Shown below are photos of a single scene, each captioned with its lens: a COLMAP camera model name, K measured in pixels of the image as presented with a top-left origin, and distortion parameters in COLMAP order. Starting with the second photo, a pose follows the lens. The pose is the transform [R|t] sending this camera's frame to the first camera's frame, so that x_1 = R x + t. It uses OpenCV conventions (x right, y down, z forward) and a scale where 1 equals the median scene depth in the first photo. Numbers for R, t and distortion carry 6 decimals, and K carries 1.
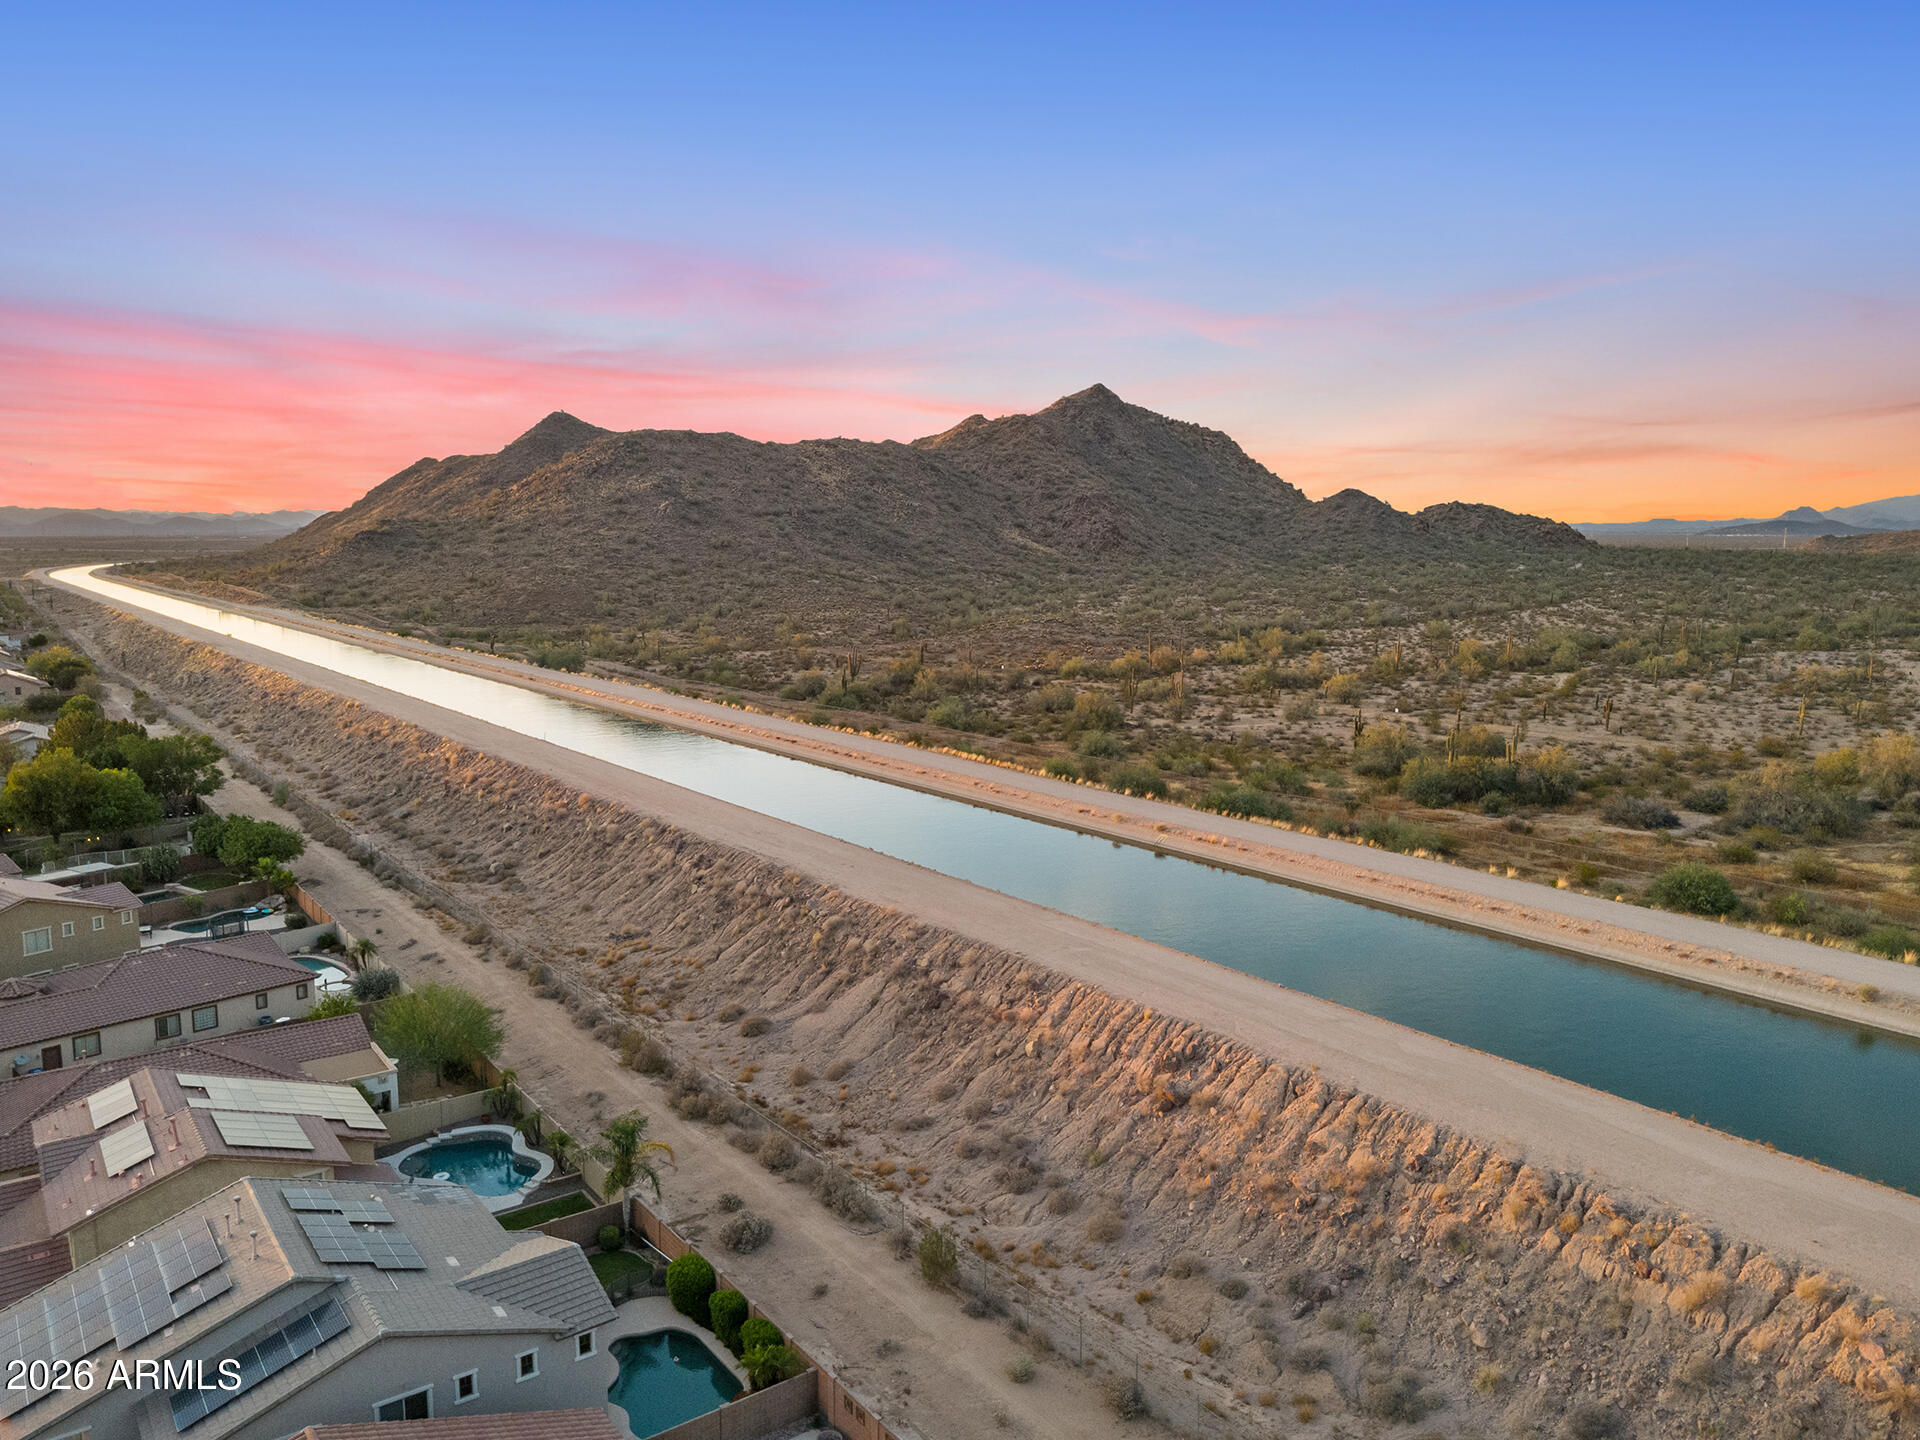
lens RADIAL K [[1371.1, 0, 954.9], [0, 1371.1, 721.0], [0, 0, 1]] dist [0.004123, 0.002861]
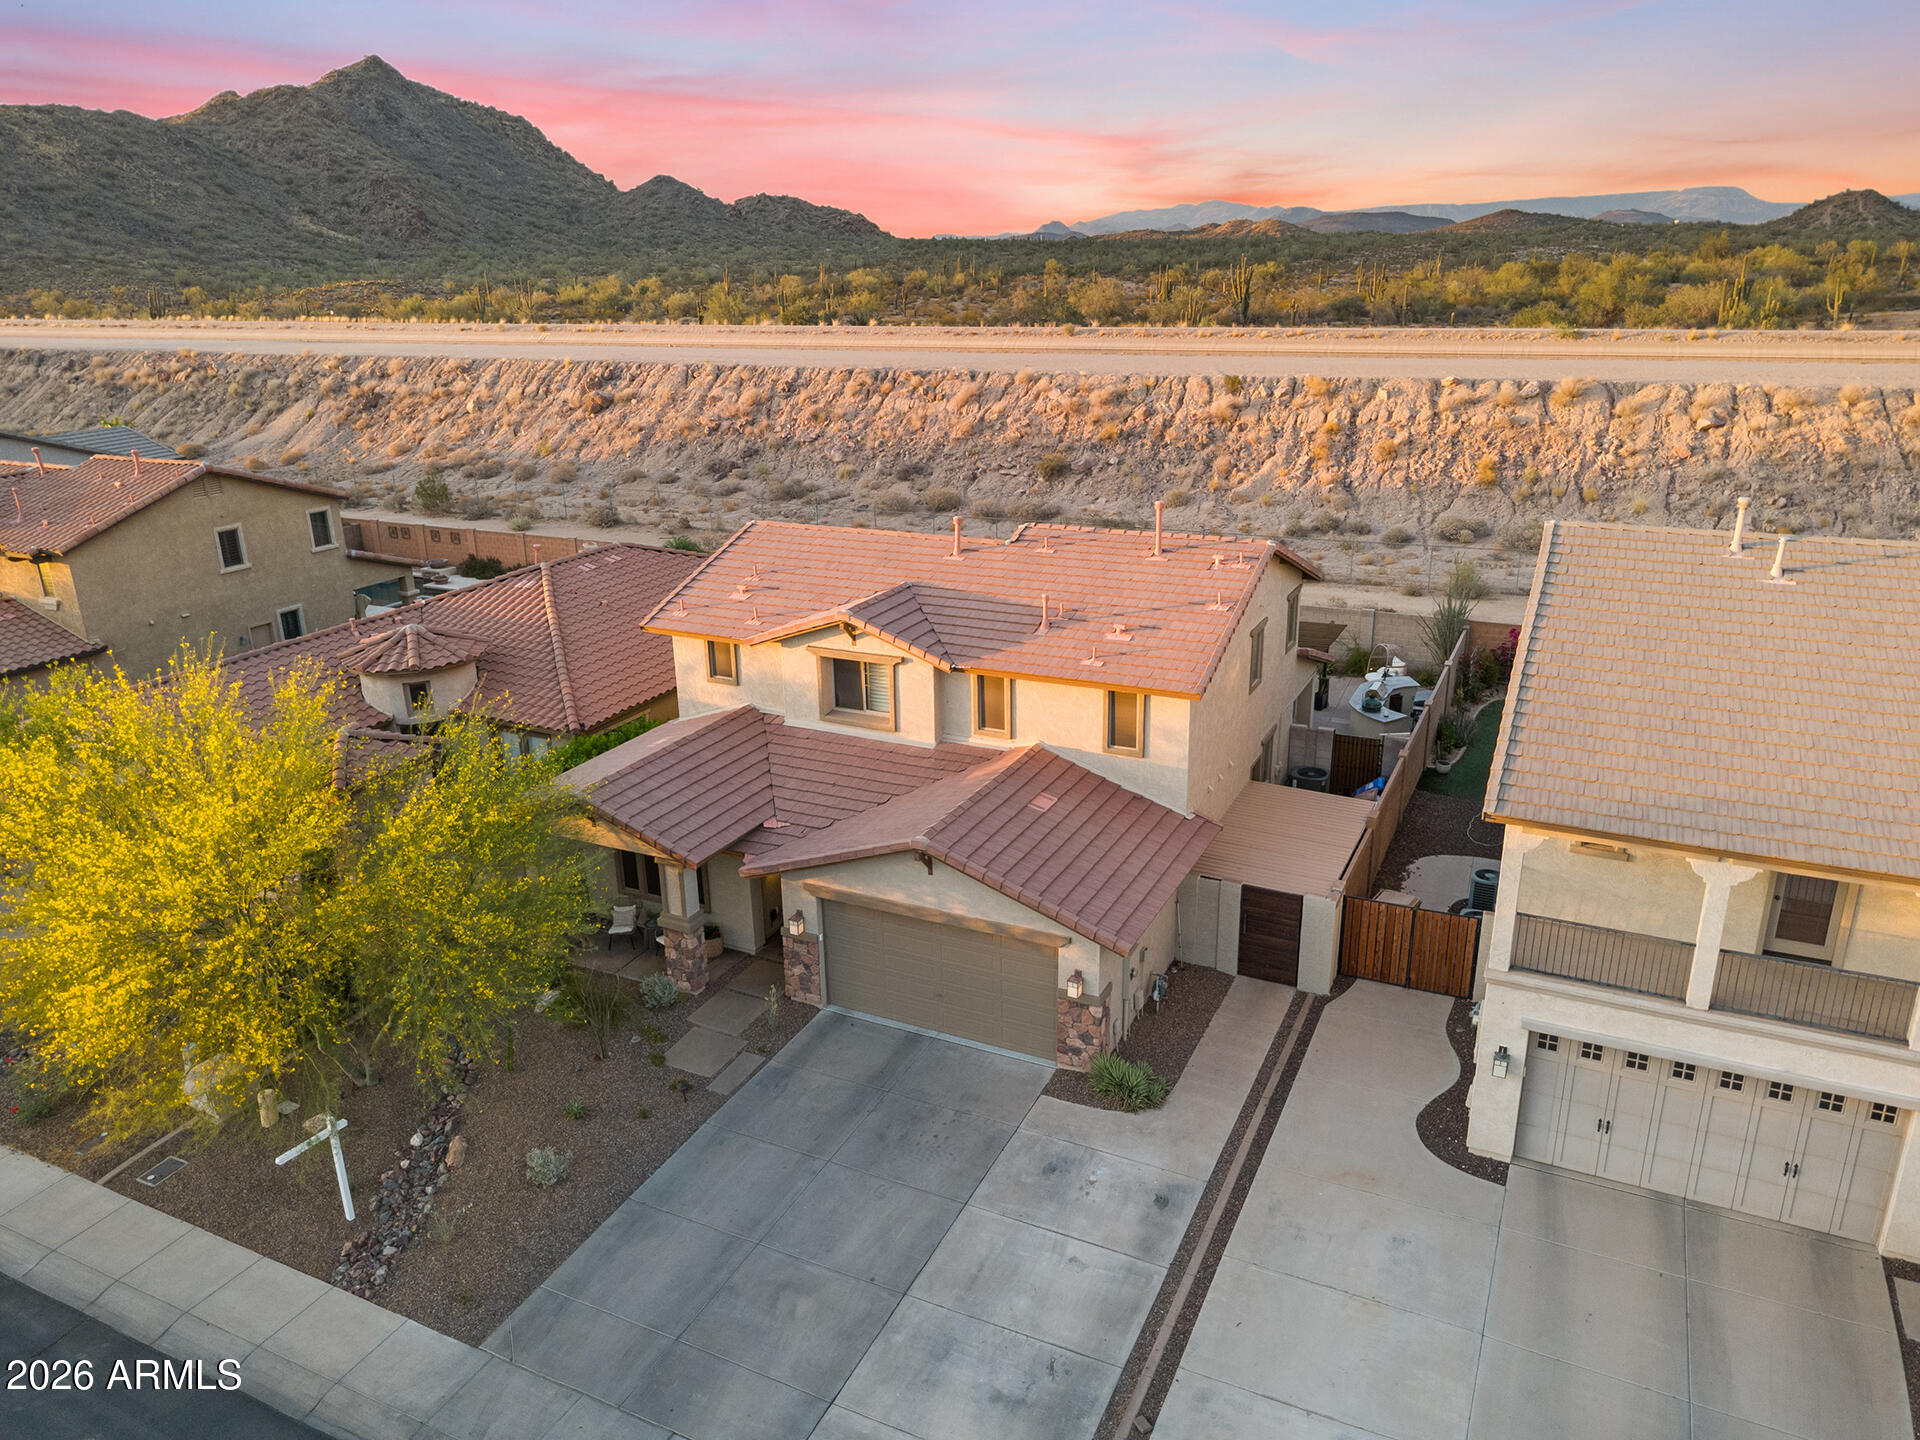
lens RADIAL K [[1371.1, 0, 957.9], [0, 1371.1, 717.0], [0, 0, 1]] dist [0.004123, 0.002861]
pose [[0.887402, -0.165894, 0.430113, -0.063850], [0.088070, 0.976829, 0.195059, 0.154756], [-0.452506, -0.135216, 0.881451, -0.137669]]
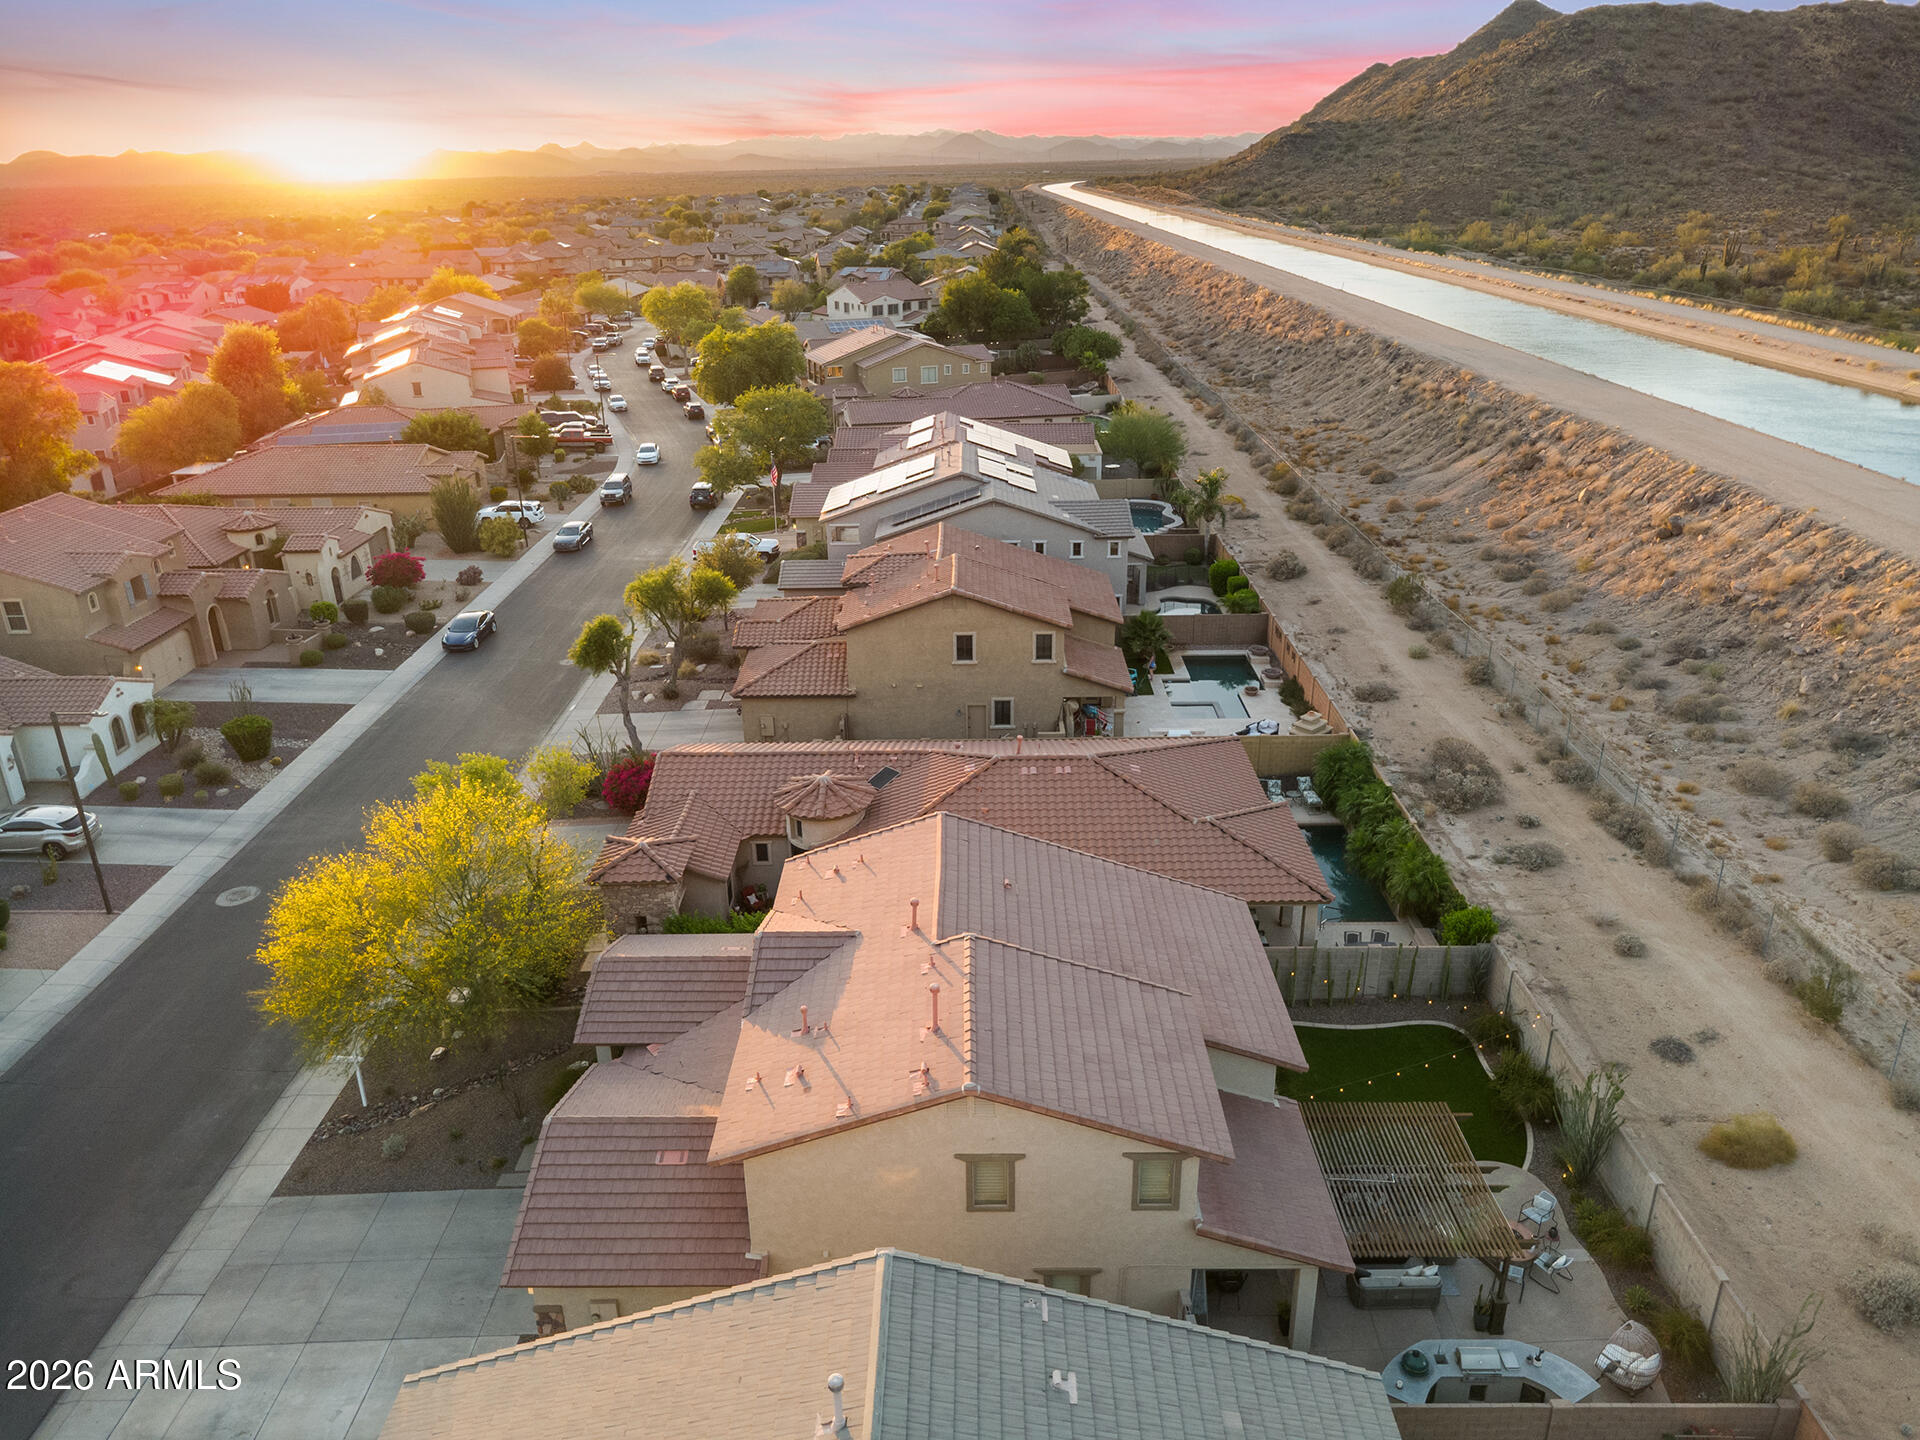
lens RADIAL K [[1371.1, 0, 956.5], [0, 1371.1, 715.6], [0, 0, 1]] dist [0.004123, 0.002861]
pose [[0.794842, 0.213743, -0.567927, 0.165071], [-0.067625, 0.961282, 0.267139, 0.073647], [0.603037, -0.173927, 0.778522, -0.115104]]
